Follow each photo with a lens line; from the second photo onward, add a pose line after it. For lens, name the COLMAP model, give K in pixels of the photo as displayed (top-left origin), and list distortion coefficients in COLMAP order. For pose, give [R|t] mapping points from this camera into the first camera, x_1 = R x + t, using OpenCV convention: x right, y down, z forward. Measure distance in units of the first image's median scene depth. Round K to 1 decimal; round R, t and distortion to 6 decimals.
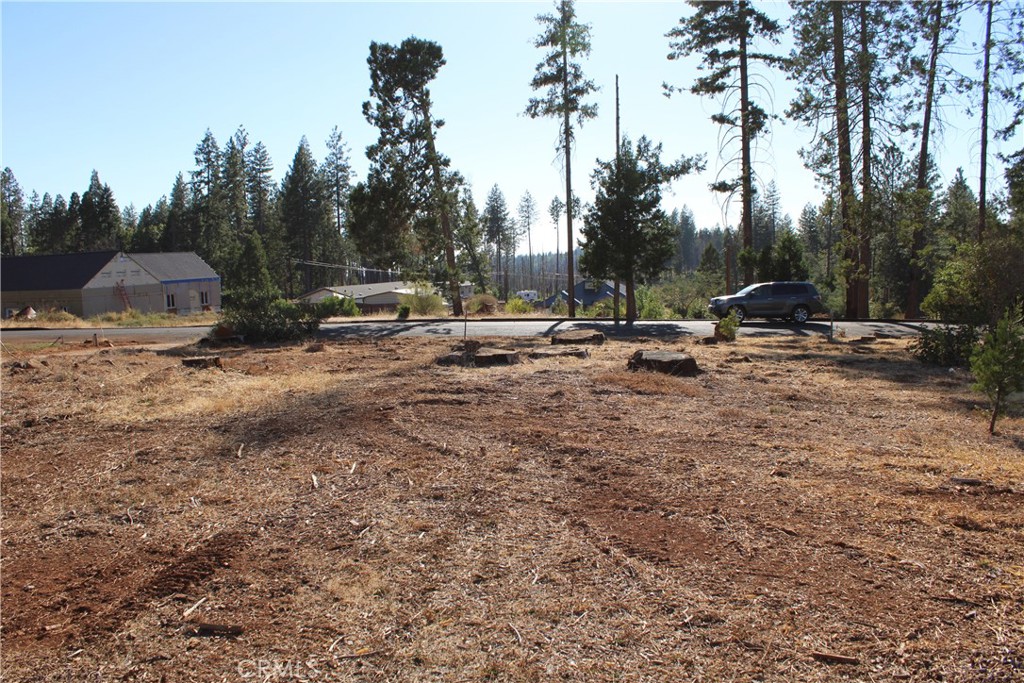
lens RADIAL K [[856.0, 0, 505.2], [0, 856.0, 340.9], [0, 0, 1]] dist [-0.169604, 0.148420]
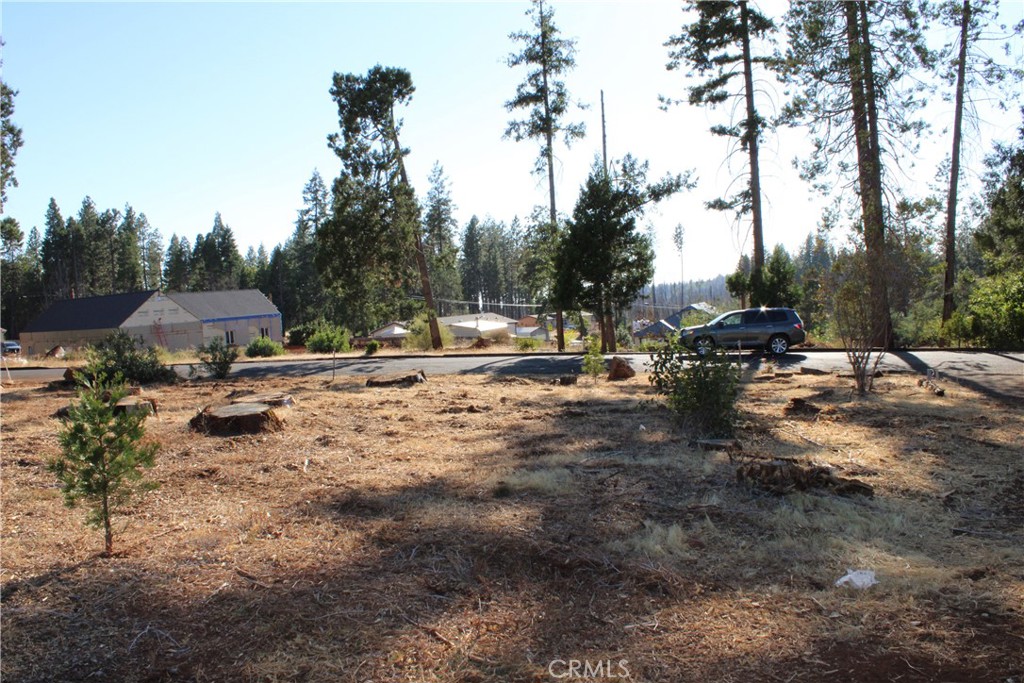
lens RADIAL K [[856.0, 0, 509.8], [0, 856.0, 345.7], [0, 0, 1]] dist [-0.169604, 0.148420]
pose [[0.985743, -0.013889, -0.167683, 0.184083], [0.008864, 0.999490, -0.030677, -0.005383], [0.168023, 0.028753, 0.985364, 0.069929]]
